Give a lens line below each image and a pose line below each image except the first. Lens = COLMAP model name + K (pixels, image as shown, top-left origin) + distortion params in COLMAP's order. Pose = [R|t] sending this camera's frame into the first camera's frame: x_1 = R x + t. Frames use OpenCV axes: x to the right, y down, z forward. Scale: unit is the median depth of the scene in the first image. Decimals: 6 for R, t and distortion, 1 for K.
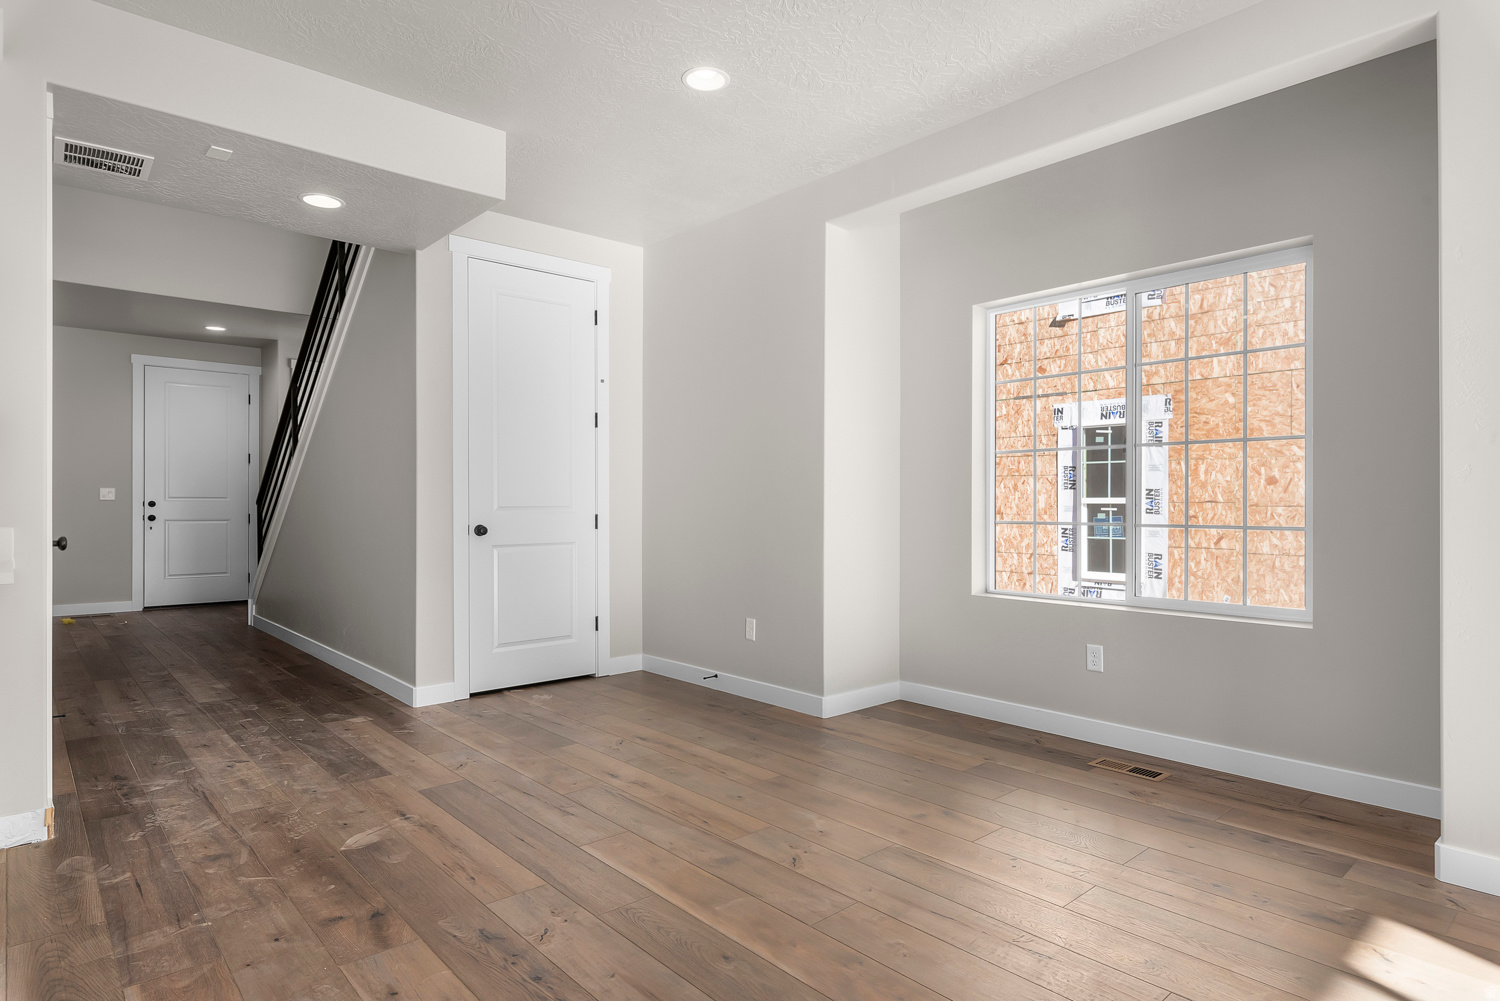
lens RADIAL K [[825.3, 0, 750.0], [0, 825.3, 500.5], [0, 0, 1]] dist [0.000399, 0.000223]
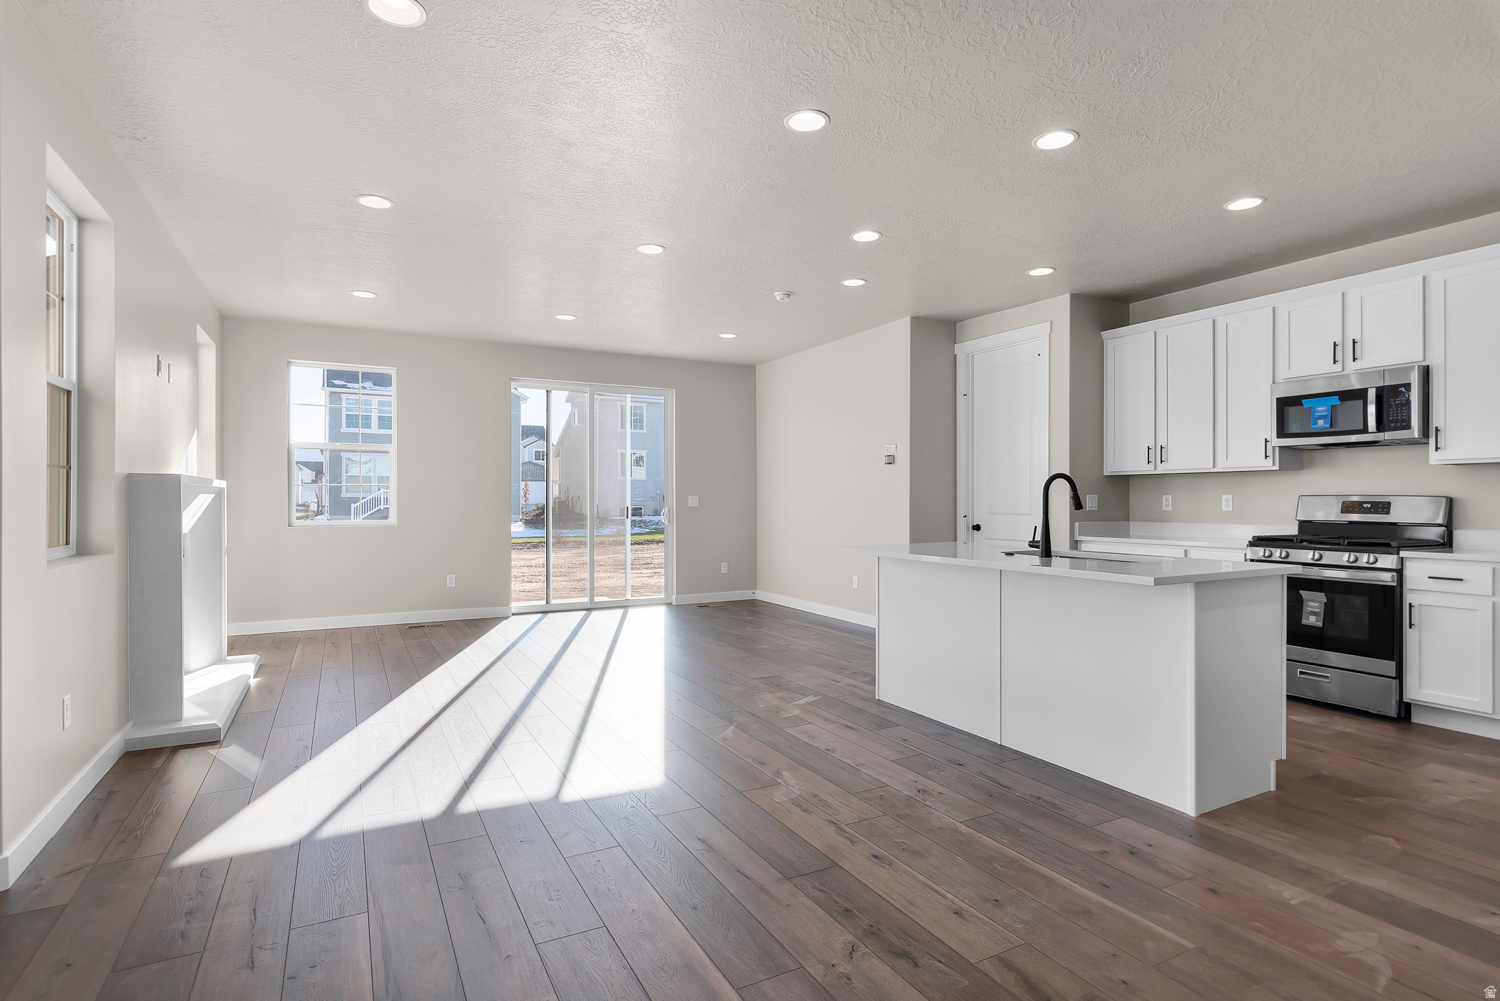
lens RADIAL K [[761.7, 0, 750.0], [0, 761.7, 500.5], [0, 0, 1]] dist [-0.000204, -0.000049]
pose [[-0.971563, -0.000684, 0.236779, -0.361796], [-0.001336, 0.999996, -0.002594, -0.036416], [-0.236777, -0.002836, -0.971560, 2.018059]]
